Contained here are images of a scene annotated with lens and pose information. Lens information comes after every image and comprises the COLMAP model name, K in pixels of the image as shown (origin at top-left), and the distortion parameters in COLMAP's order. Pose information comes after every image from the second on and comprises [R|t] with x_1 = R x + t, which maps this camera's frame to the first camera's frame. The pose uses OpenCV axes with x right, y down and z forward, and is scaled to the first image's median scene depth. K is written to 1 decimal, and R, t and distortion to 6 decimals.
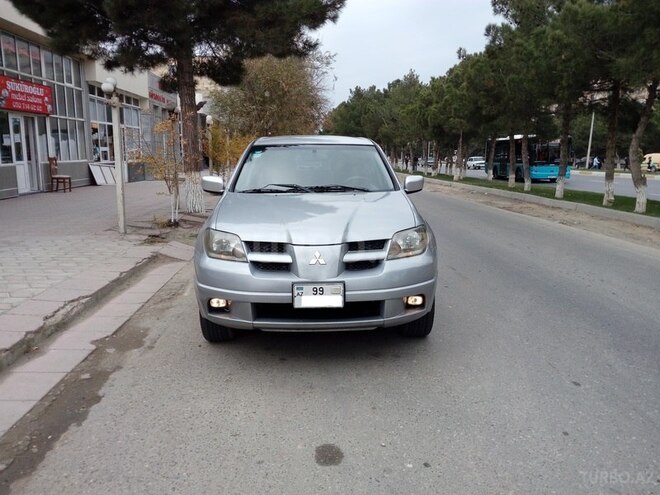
lens RADIAL K [[558.8, 0, 330.0], [0, 558.8, 247.5], [0, 0, 1]] dist [0.025497, 0.000896]
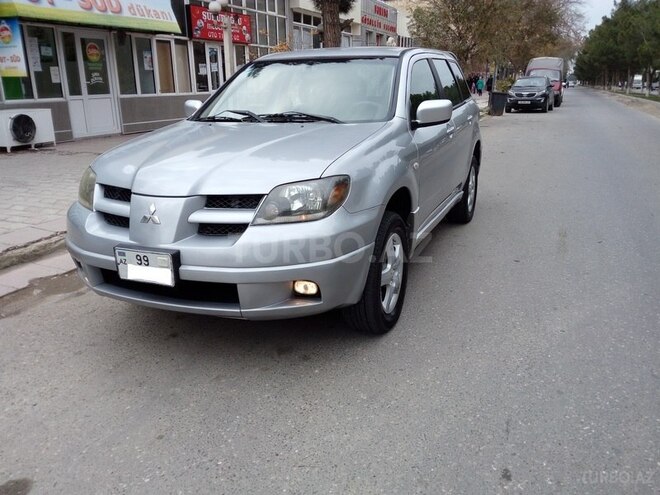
lens RADIAL K [[550.0, 0, 338.1], [0, 550.0, 248.4], [0, 0, 1]] dist [0.010597, 0.020847]
pose [[0.907673, 0.112260, -0.404386, 0.385191], [-0.060588, 0.988518, 0.138427, -0.039817], [0.415282, -0.101145, 0.904052, 0.358663]]
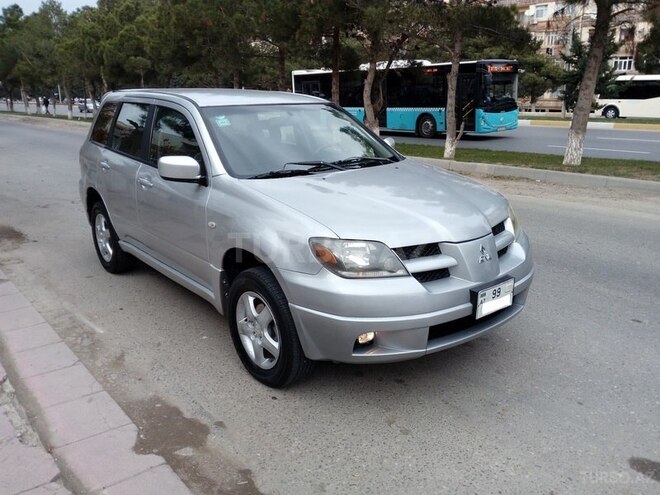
lens RADIAL K [[558.8, 0, 330.0], [0, 558.8, 247.5], [0, 0, 1]] dist [0.025497, 0.000896]
pose [[0.796766, -0.176657, 0.577889, -0.539603], [0.115518, 0.983205, 0.141289, -0.106336], [-0.593143, -0.045817, 0.803792, 0.369293]]
